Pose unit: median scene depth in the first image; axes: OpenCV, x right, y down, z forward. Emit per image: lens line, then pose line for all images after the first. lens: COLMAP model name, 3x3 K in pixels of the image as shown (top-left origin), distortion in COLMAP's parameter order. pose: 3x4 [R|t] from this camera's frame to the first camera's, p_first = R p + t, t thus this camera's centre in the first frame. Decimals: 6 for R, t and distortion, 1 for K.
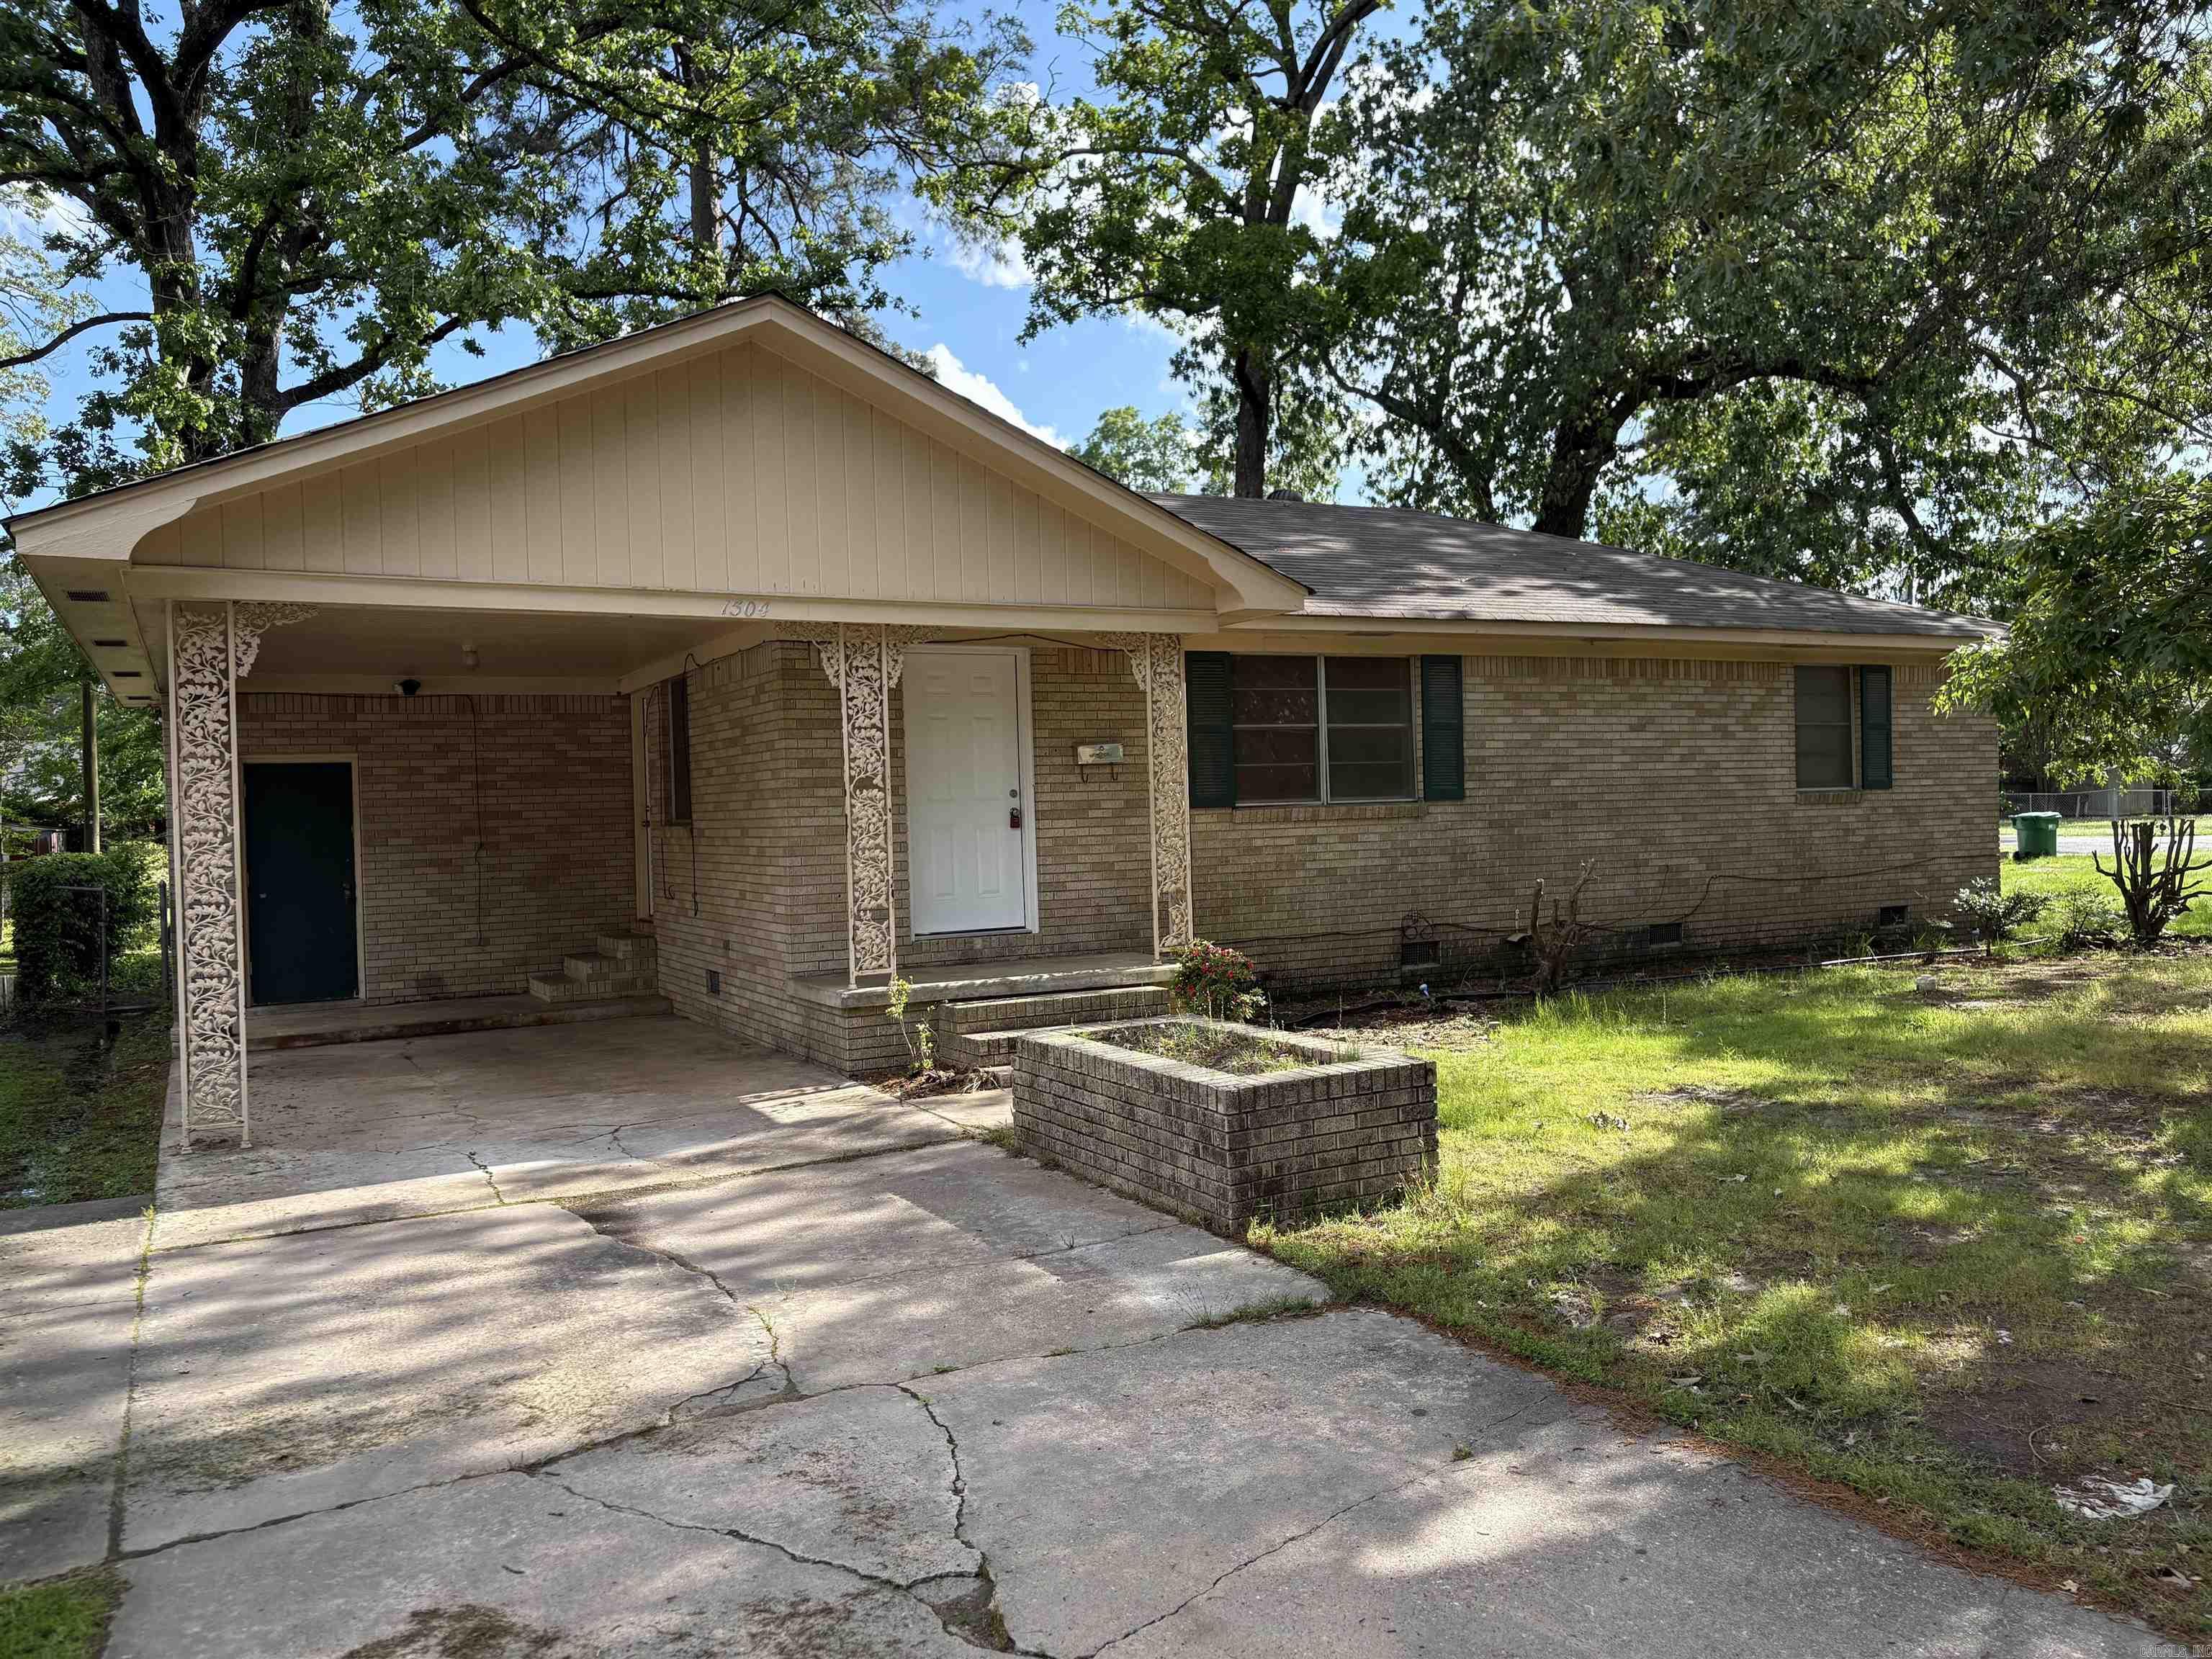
lens RADIAL K [[1669.1, 0, 1096.7], [0, 1669.1, 835.0], [0, 0, 1]] dist [0.066248, -0.070735]
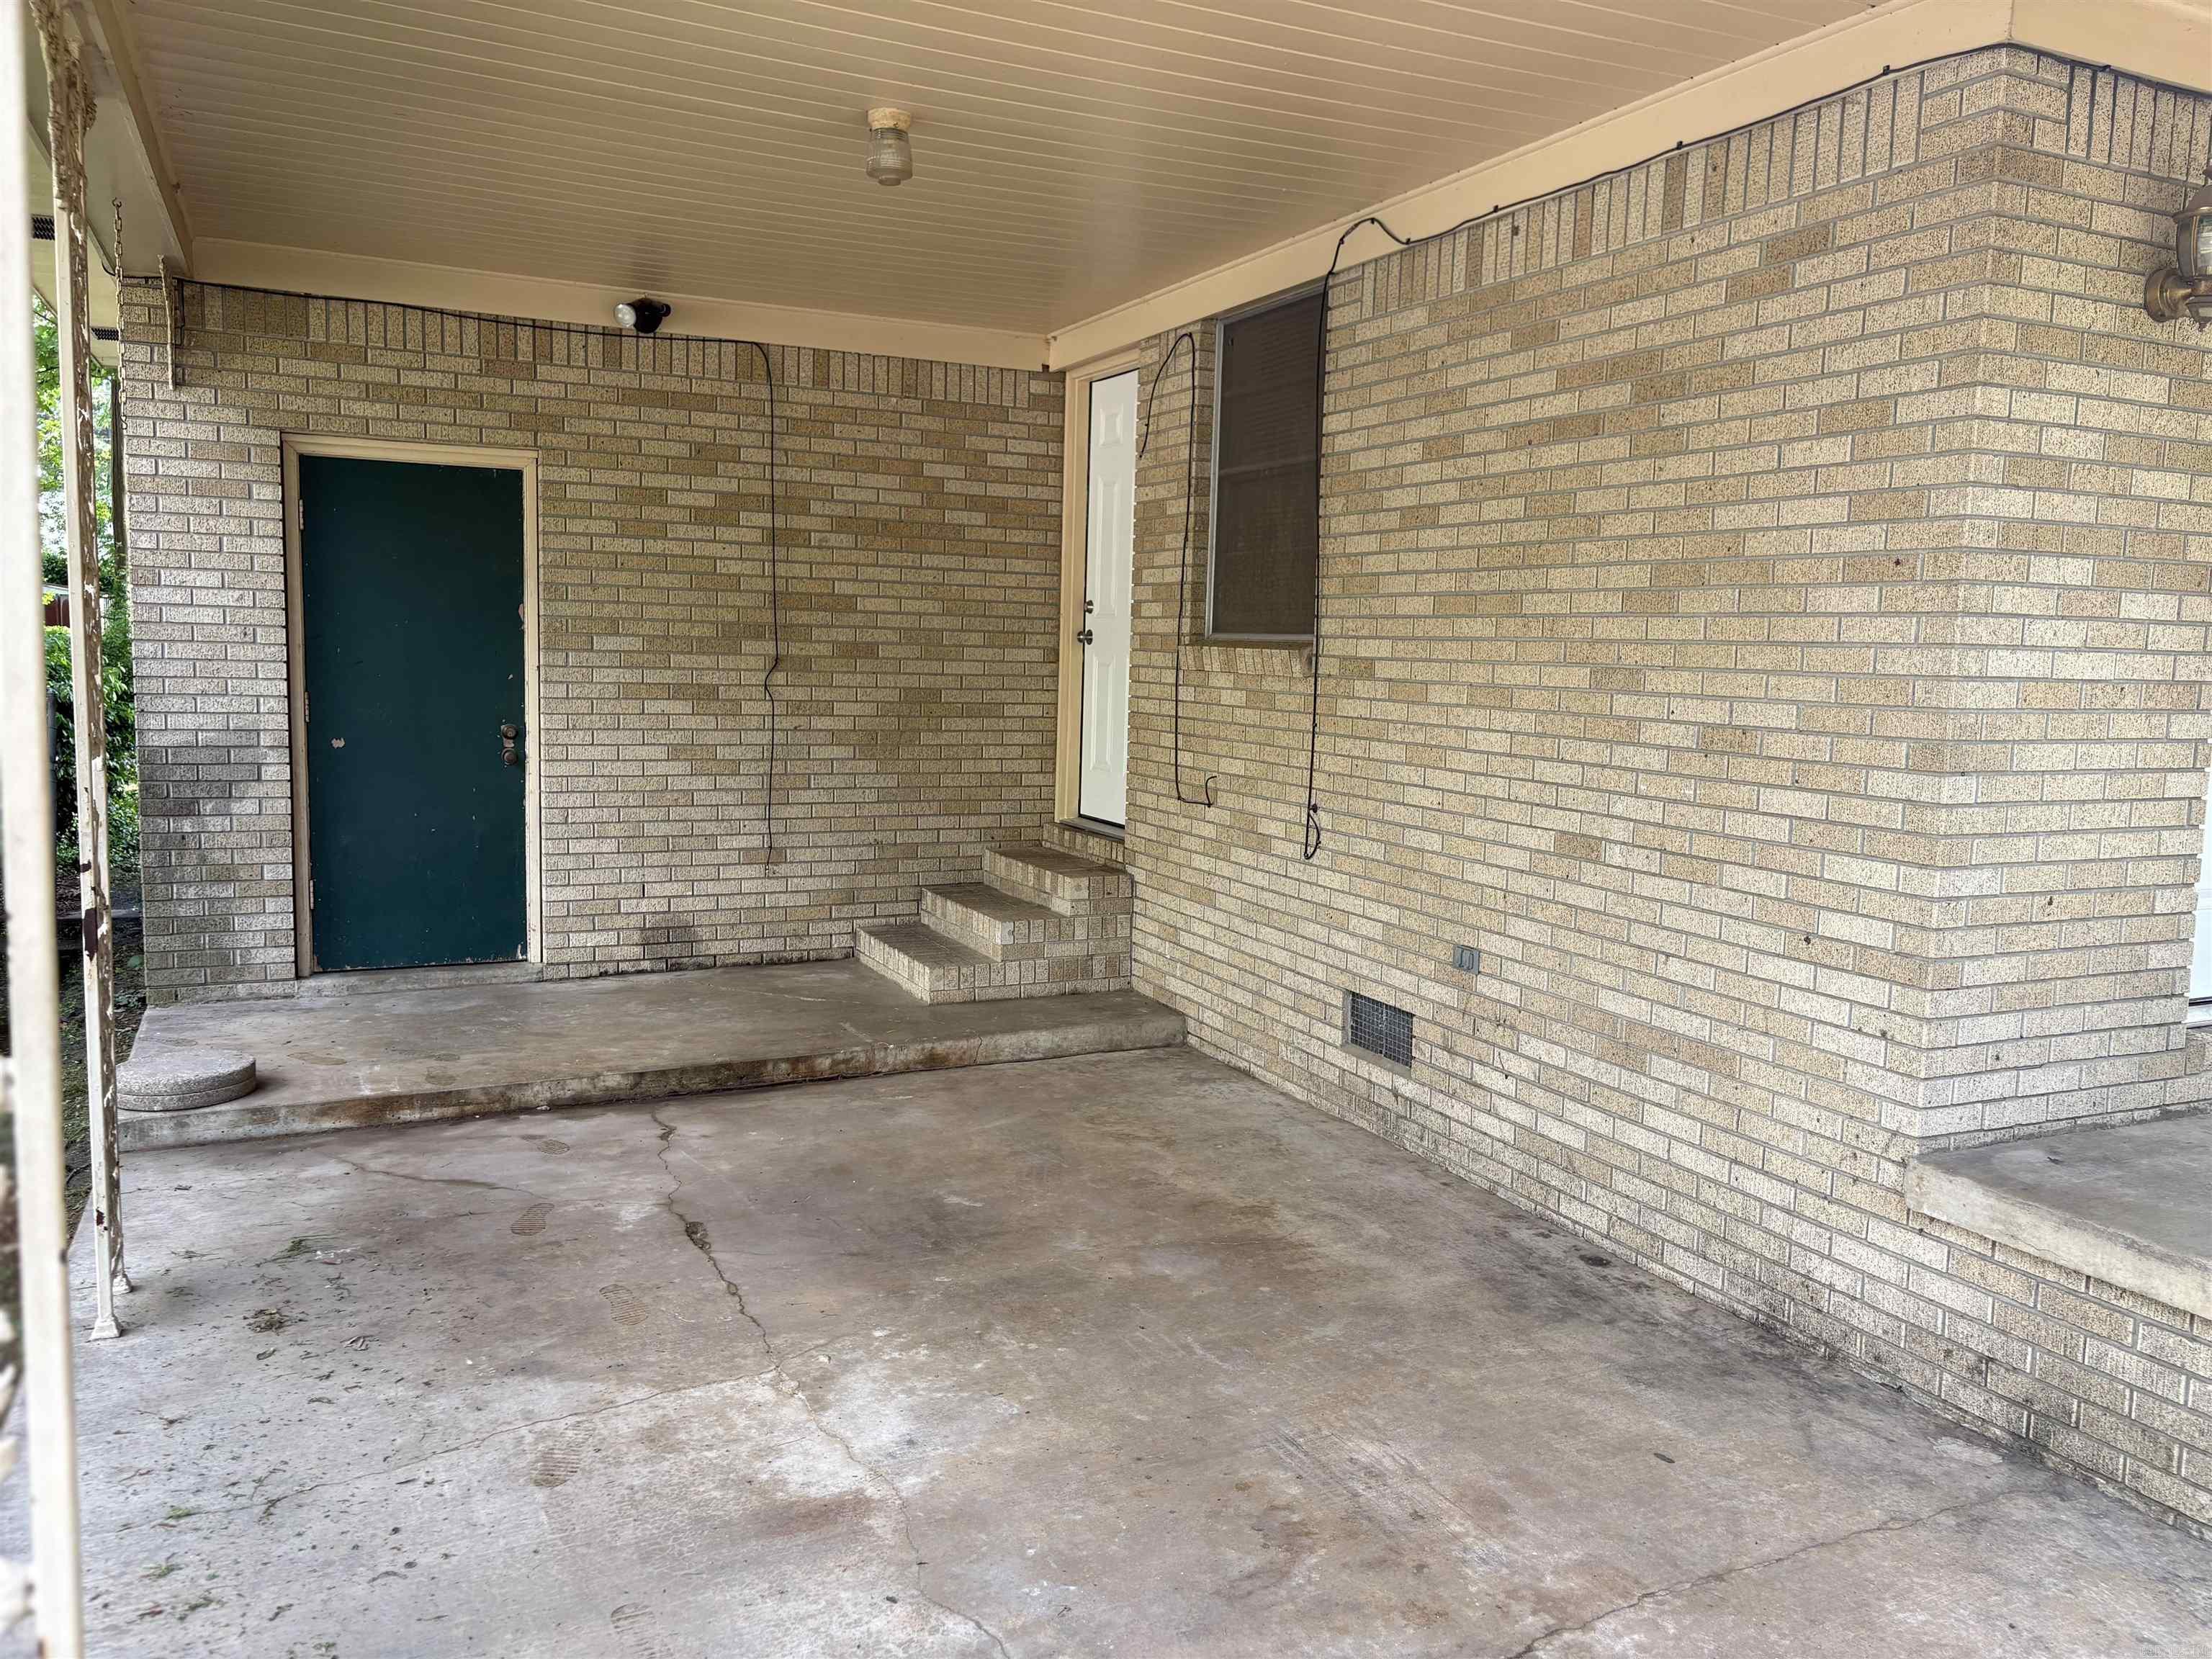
lens RADIAL K [[1669.1, 0, 1123.3], [0, 1669.1, 817.6], [0, 0, 1]] dist [0.066248, -0.070735]
pose [[0.997671, 0.060568, -0.031375, -0.260063], [-0.057455, 0.994095, 0.092056, 0.000948], [0.036766, -0.090039, 0.995259, 0.541517]]
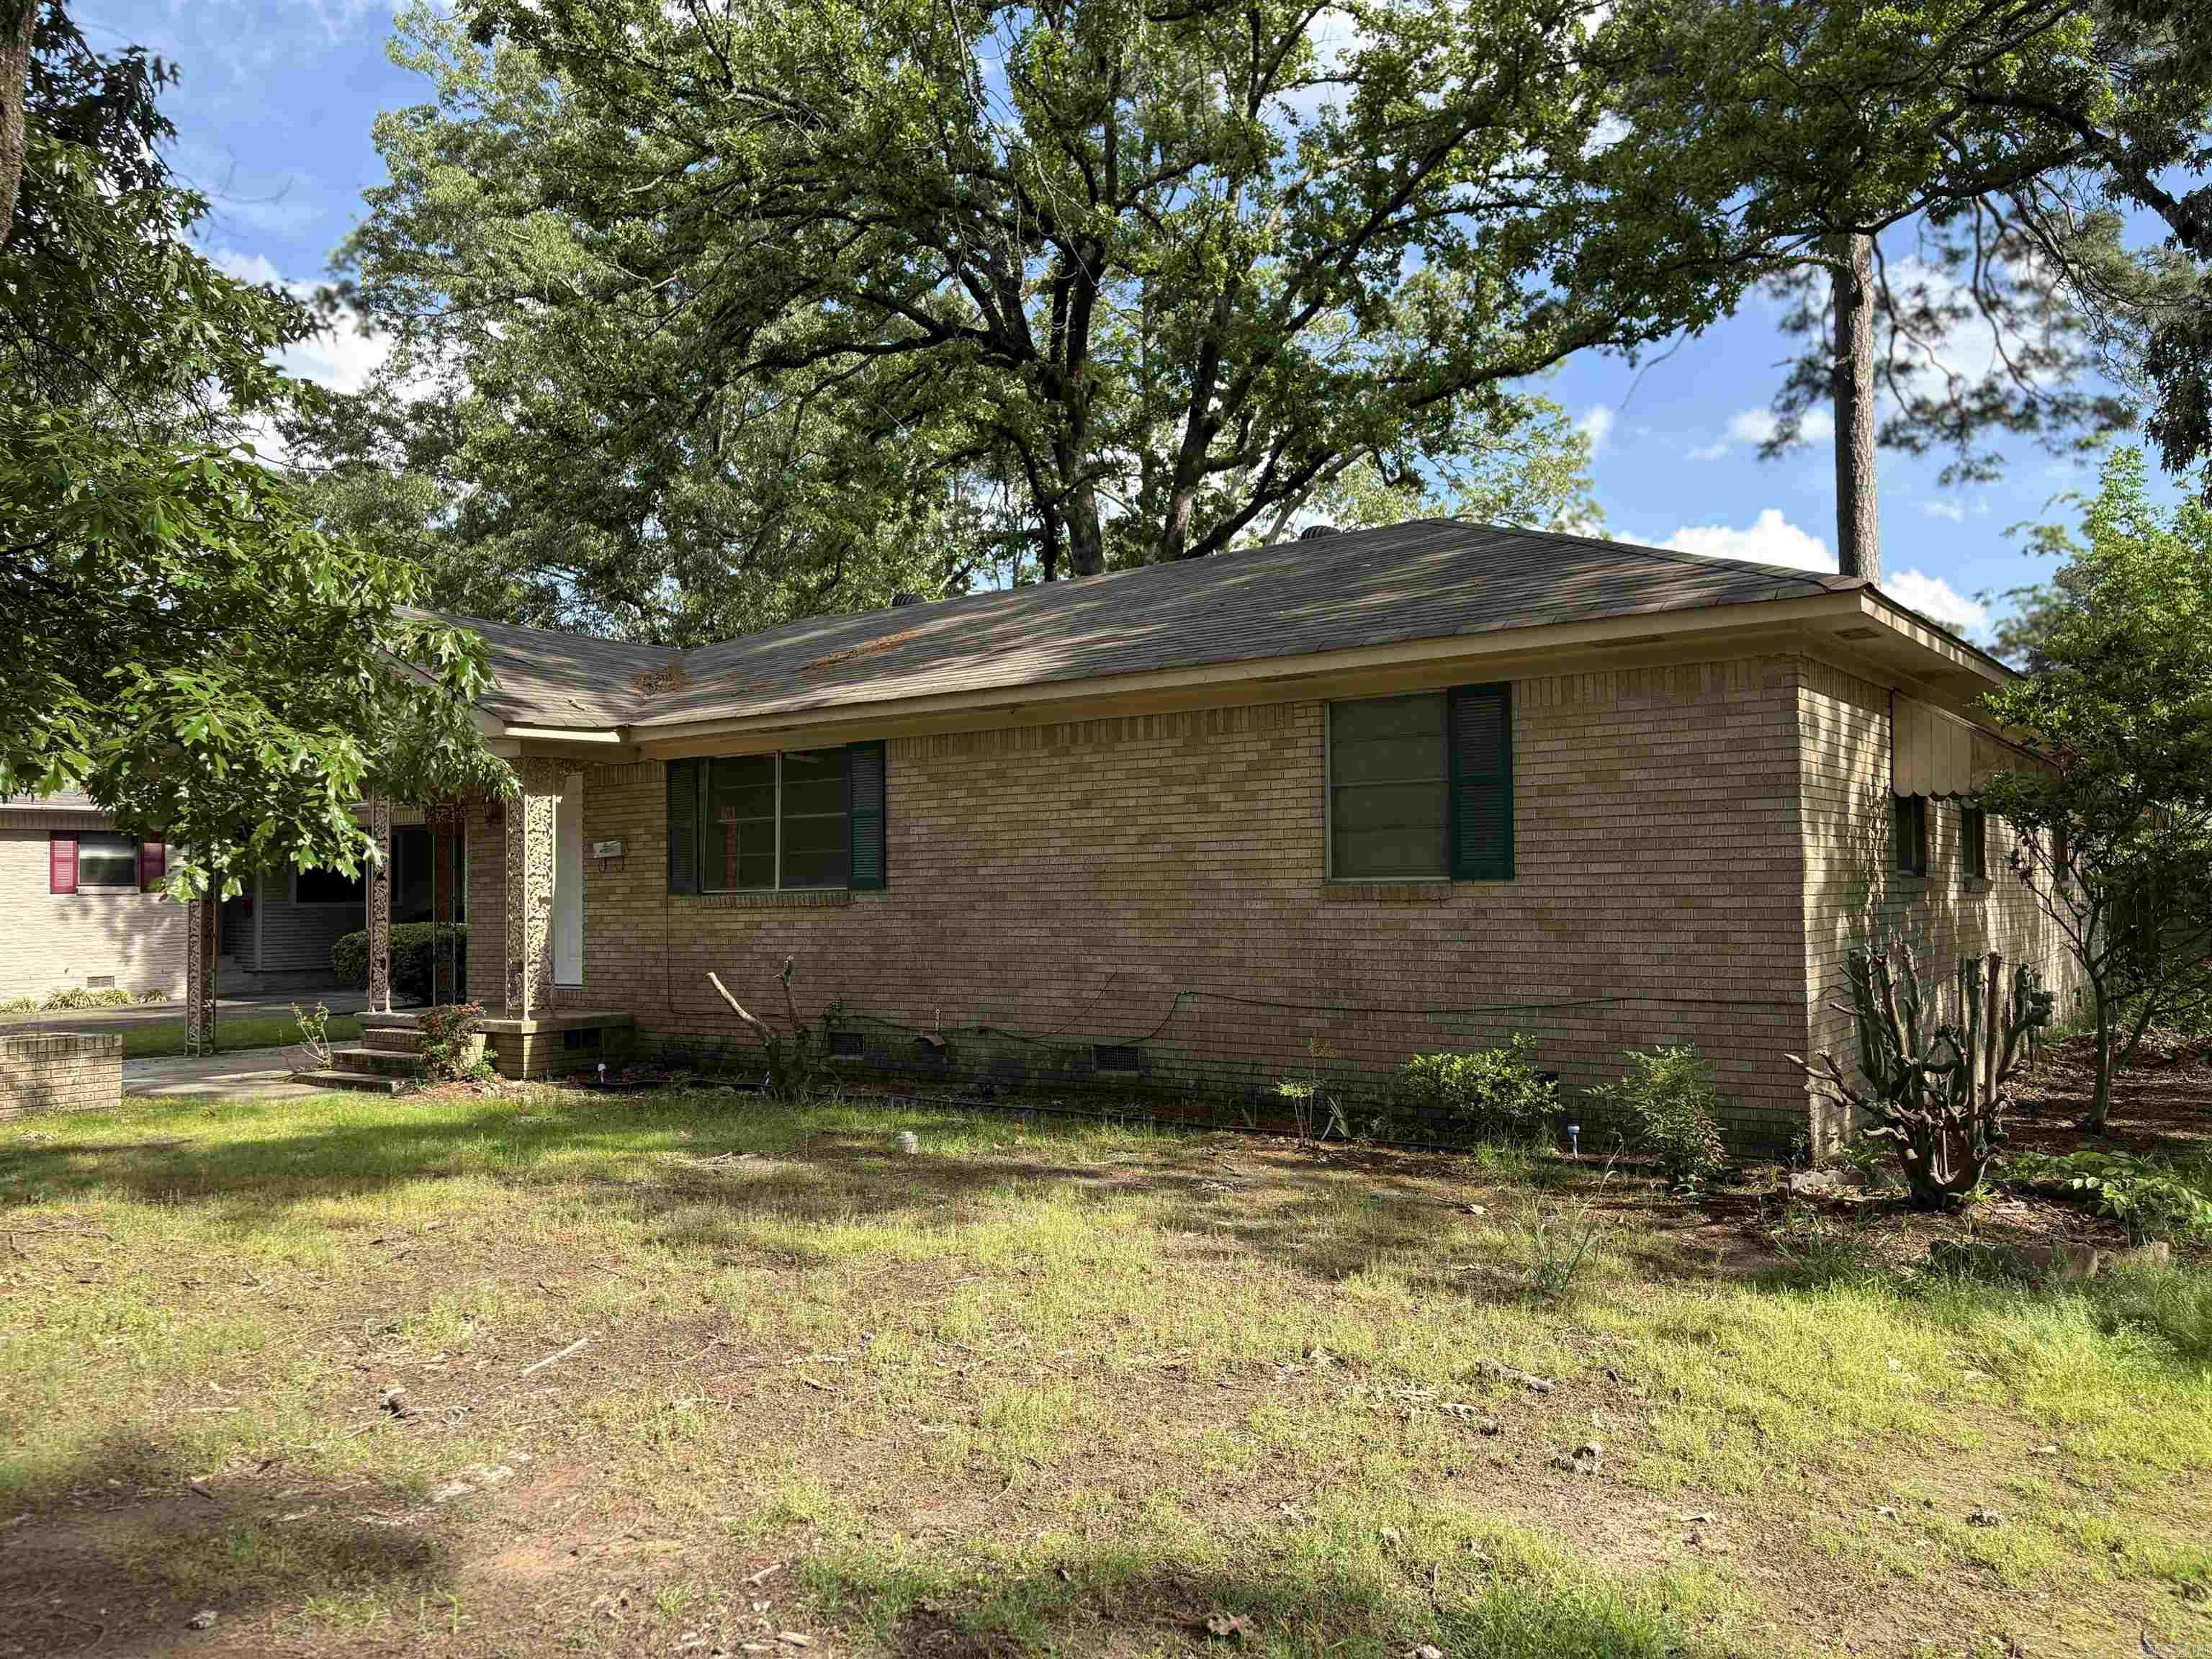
lens RADIAL K [[1669.1, 0, 1096.0], [0, 1669.1, 837.0], [0, 0, 1]] dist [0.066248, -0.070735]
pose [[0.430165, -0.012196, -0.902668, 1.114276], [-0.011633, 0.999751, -0.019052, -0.033519], [0.902675, 0.018696, 0.429916, 0.681348]]
